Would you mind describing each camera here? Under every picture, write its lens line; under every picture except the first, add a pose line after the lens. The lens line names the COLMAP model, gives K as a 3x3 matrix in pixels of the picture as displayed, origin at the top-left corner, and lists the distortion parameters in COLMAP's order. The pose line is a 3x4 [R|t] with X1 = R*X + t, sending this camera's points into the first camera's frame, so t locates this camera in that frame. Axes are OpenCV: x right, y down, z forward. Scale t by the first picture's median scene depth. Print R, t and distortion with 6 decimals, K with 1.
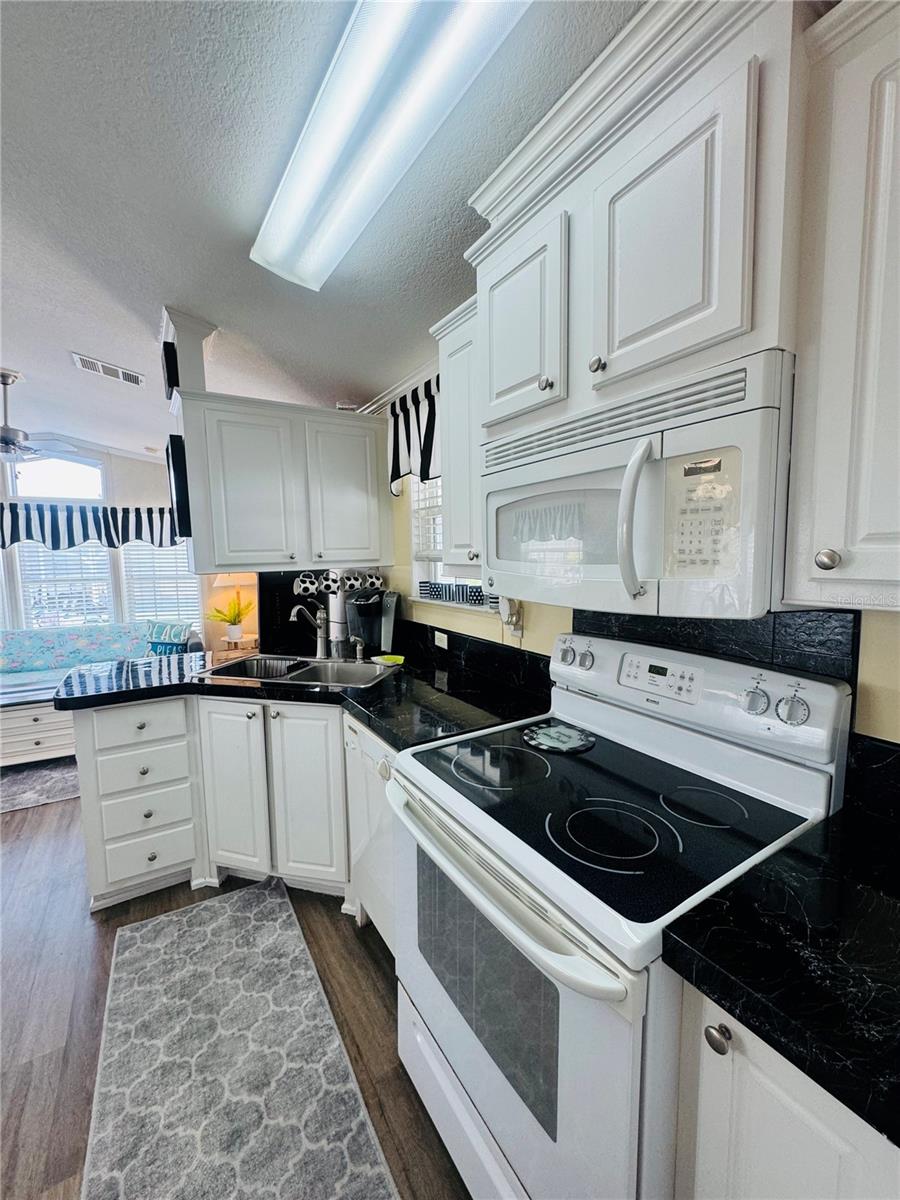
lens RADIAL K [[482.7, 0, 450.6], [0, 482.7, 599.8], [0, 0, 1]] dist [-0.004346, 0.001423]
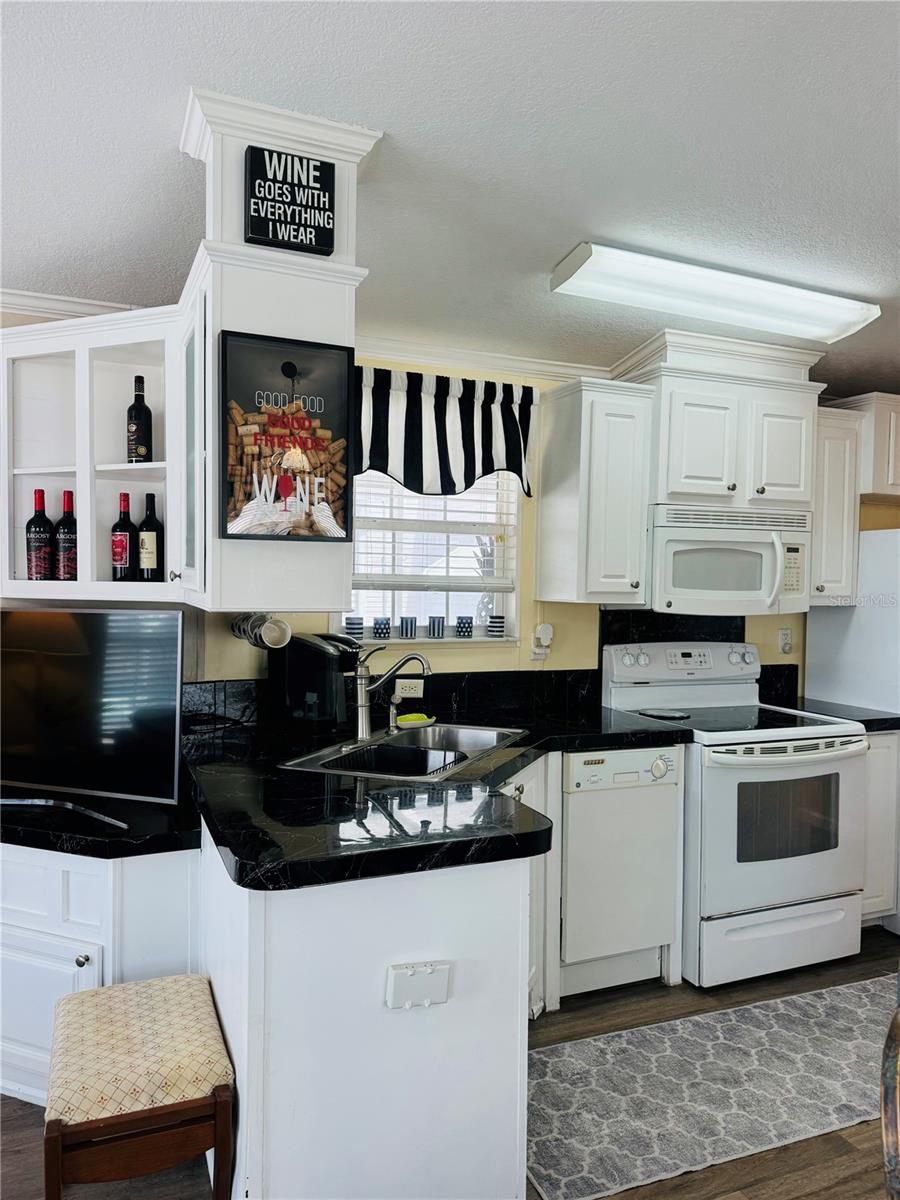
lens RADIAL K [[846.8, 0, 452.8], [0, 846.8, 601.8], [0, 0, 1]] dist [0.066113, -0.065102]
pose [[0.150195, -0.010913, 0.988596, -1.448867], [0.076681, 0.997055, -0.000643, -0.054088], [-0.985678, 0.075903, 0.150590, 0.750707]]
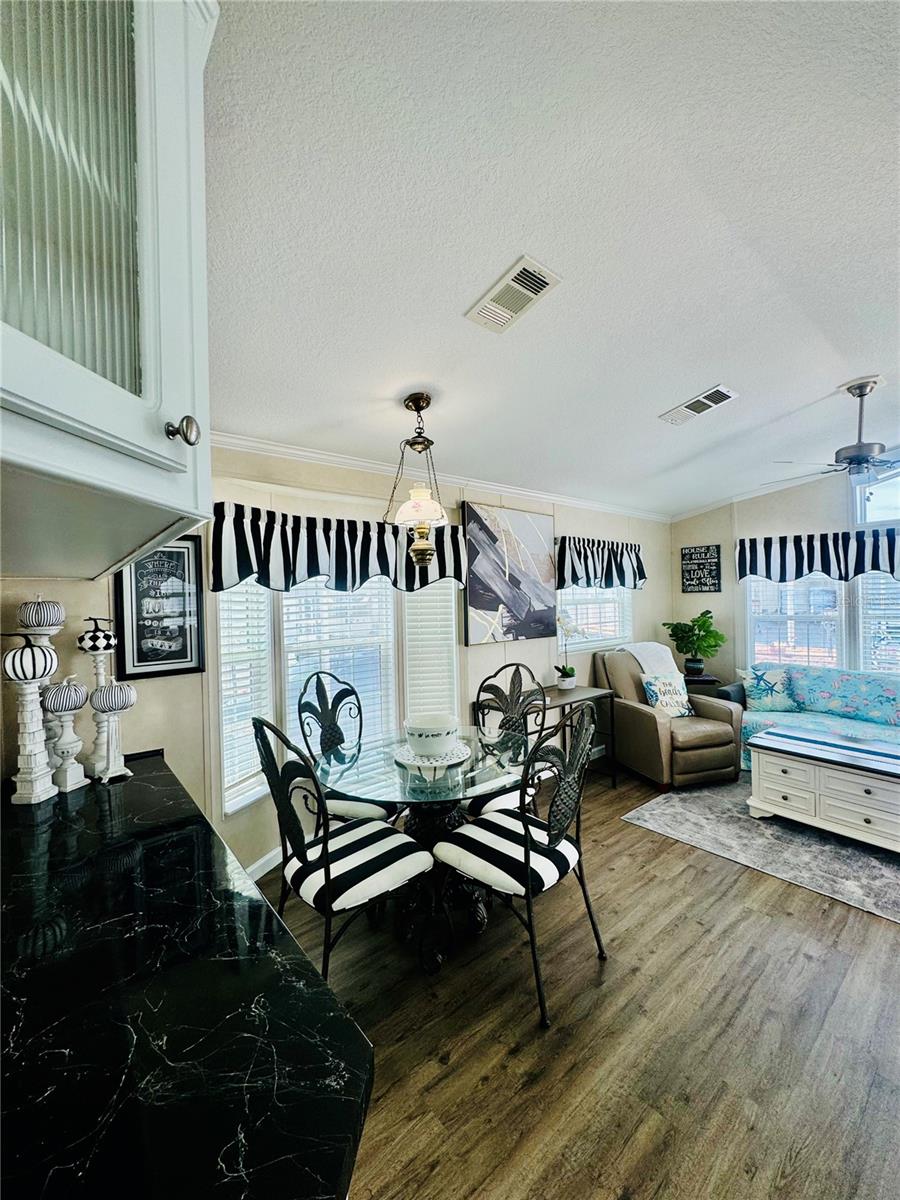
lens RADIAL K [[482.7, 0, 448.5], [0, 482.7, 599.6], [0, 0, 1]] dist [-0.004346, 0.001423]
pose [[0.134423, 0.015815, -0.990798, -0.222754], [-0.072666, 0.997338, 0.006061, -0.042120], [0.988256, 0.071183, 0.135215, 0.237669]]
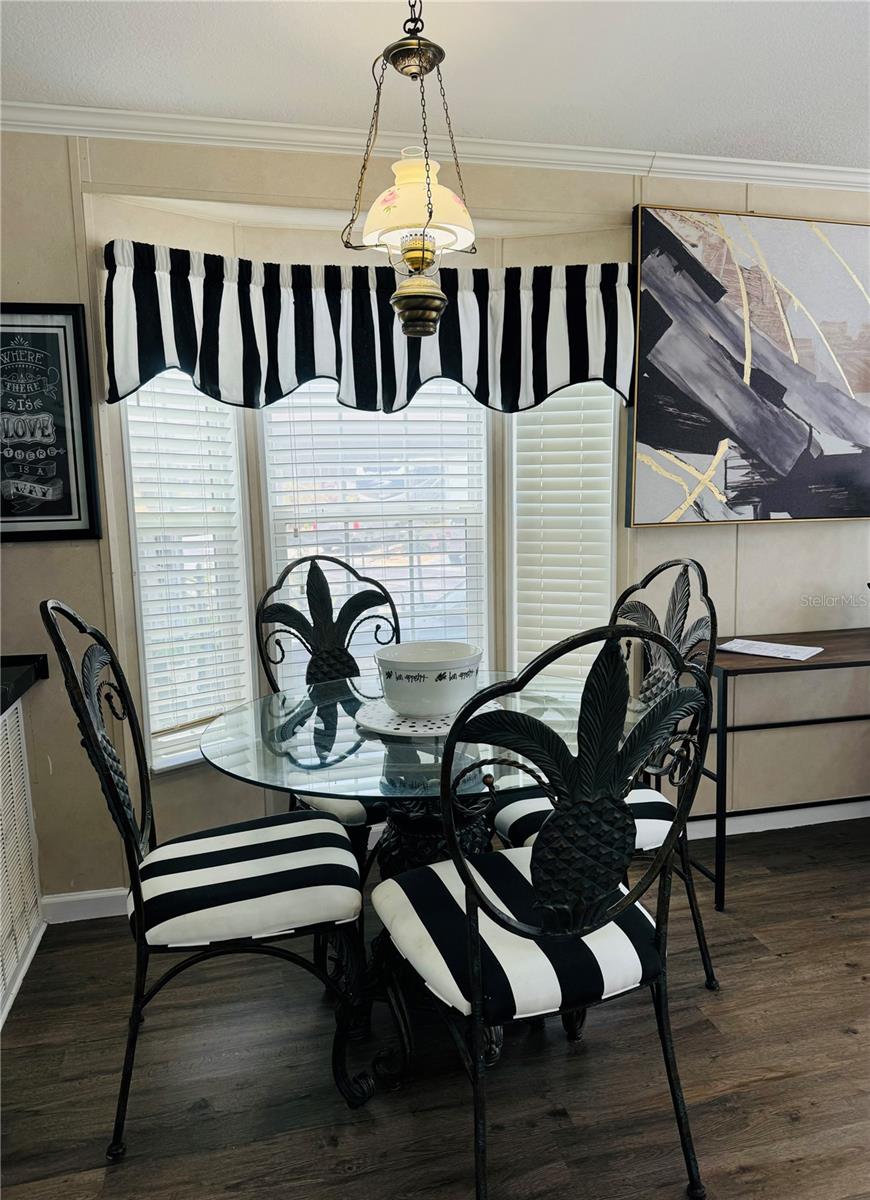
lens RADIAL K [[843.9, 0, 444.4], [0, 843.9, 605.9], [0, 0, 1]] dist [0.031546, -0.032298]
pose [[-0.312280, 0.162370, -0.936011, -0.405481], [-0.067770, 0.978967, 0.192431, -0.000798], [0.947570, 0.123526, -0.294708, 0.630021]]
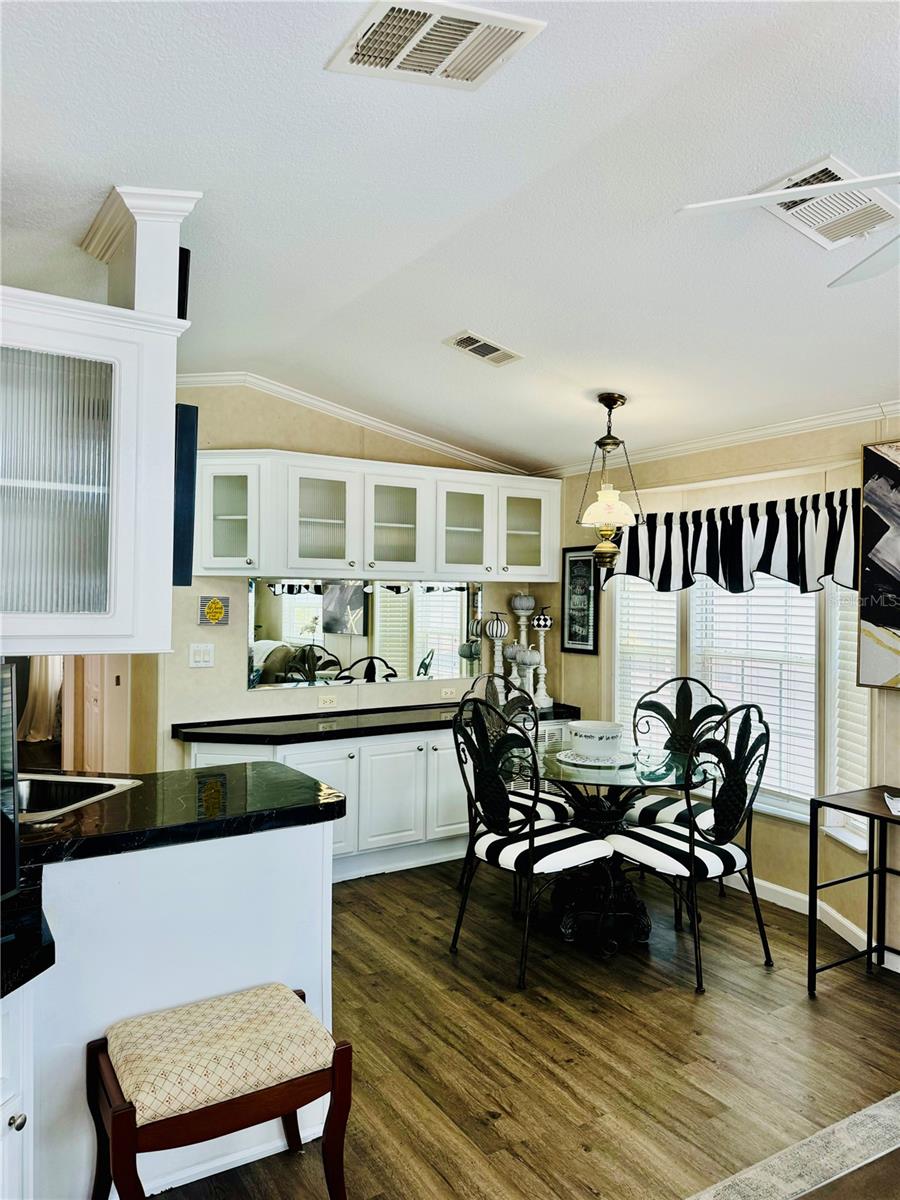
lens RADIAL K [[846.8, 0, 455.7], [0, 846.8, 587.7], [0, 0, 1]] dist [0.066113, -0.065102]
pose [[-0.999983, 0.004688, -0.003377, -0.930981], [0.004372, 0.996105, 0.088064, -0.220841], [0.003777, 0.088048, -0.996109, 2.084737]]
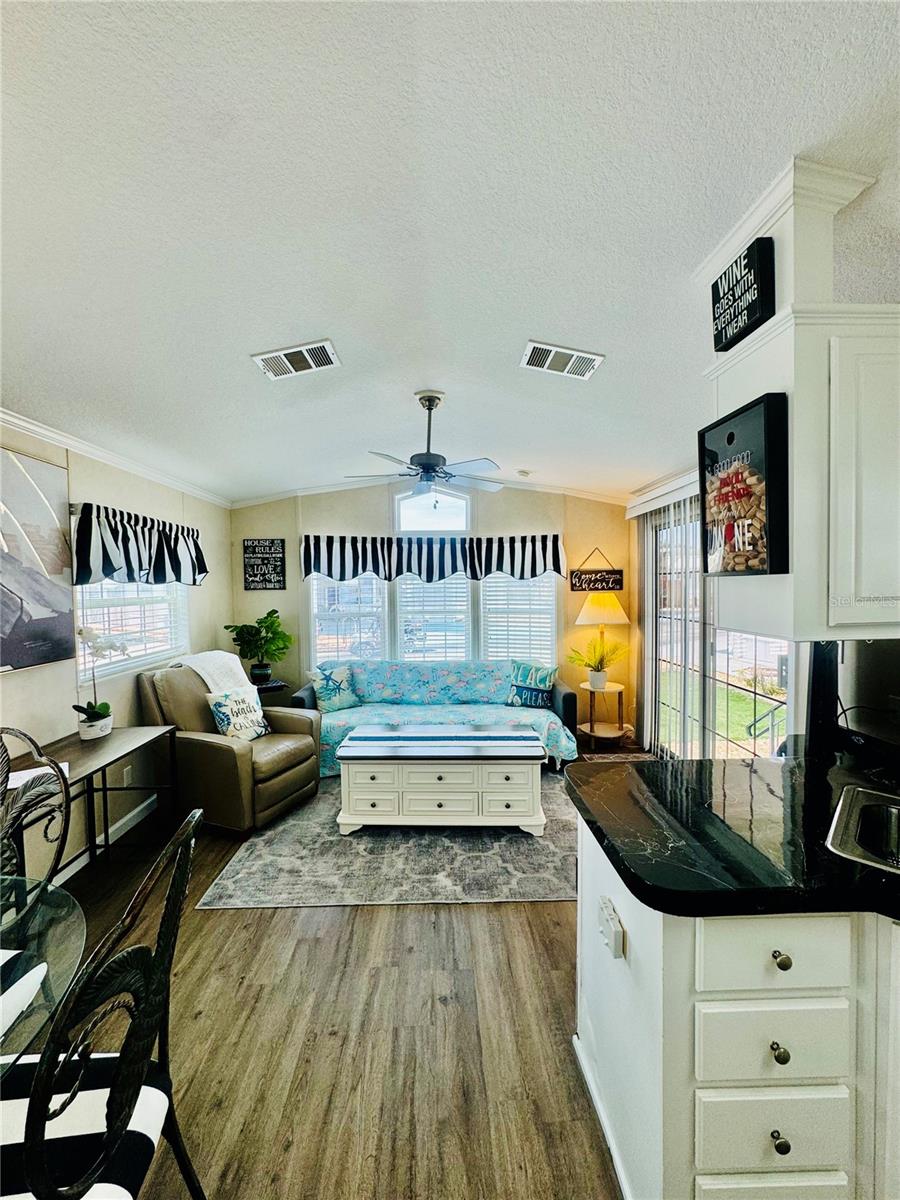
lens RADIAL K [[482.7, 0, 449.9], [0, 482.7, 600.0], [0, 0, 1]] dist [-0.004346, 0.001423]
pose [[0.864600, 0.020897, -0.502026, -0.595309], [-0.048239, 0.997972, -0.041536, -0.057661], [0.500140, 0.060130, 0.863854, 0.332087]]
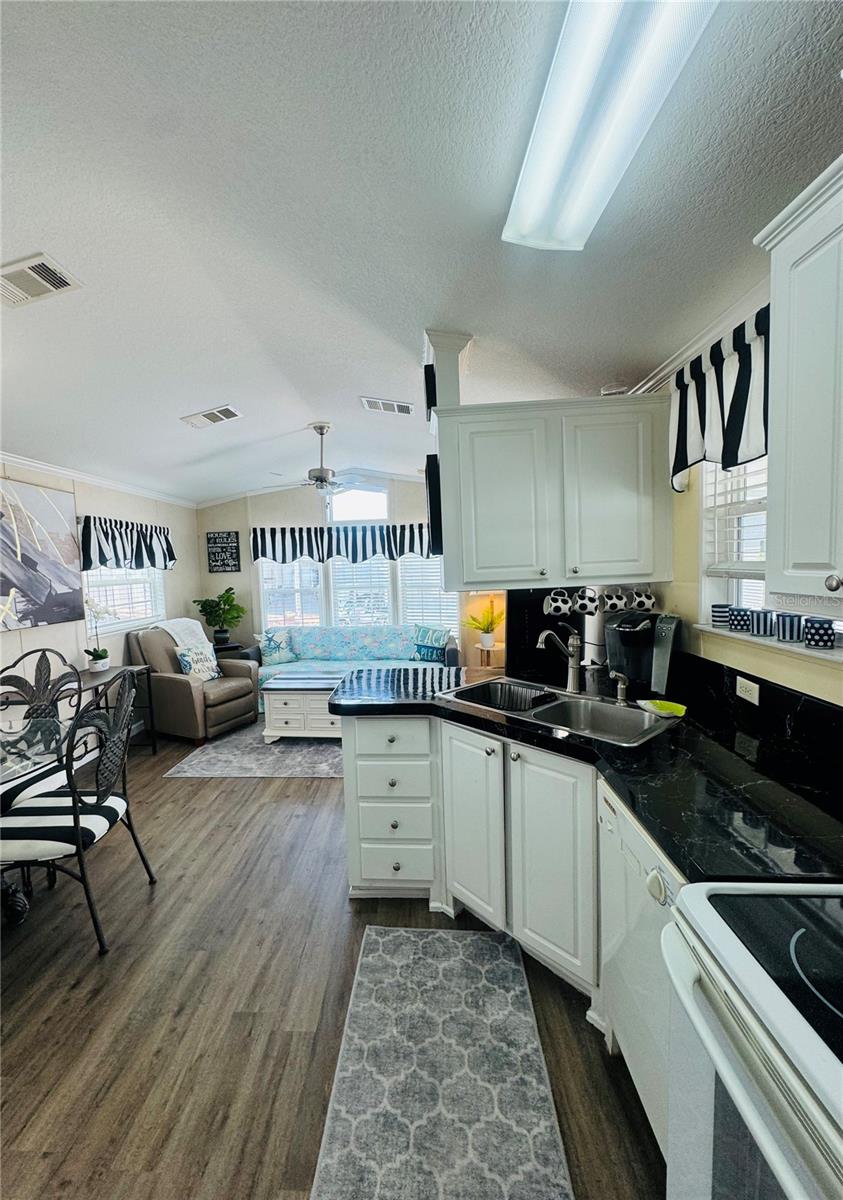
lens RADIAL K [[483.1, 0, 392.7], [0, 483.1, 599.9], [0, 0, 1]] dist [-0.003598, 0.000858]
pose [[0.809285, 0.028422, -0.586728, -0.031794], [-0.032432, 0.999467, 0.003682, -0.036751], [0.586520, 0.016049, 0.809776, 0.130712]]
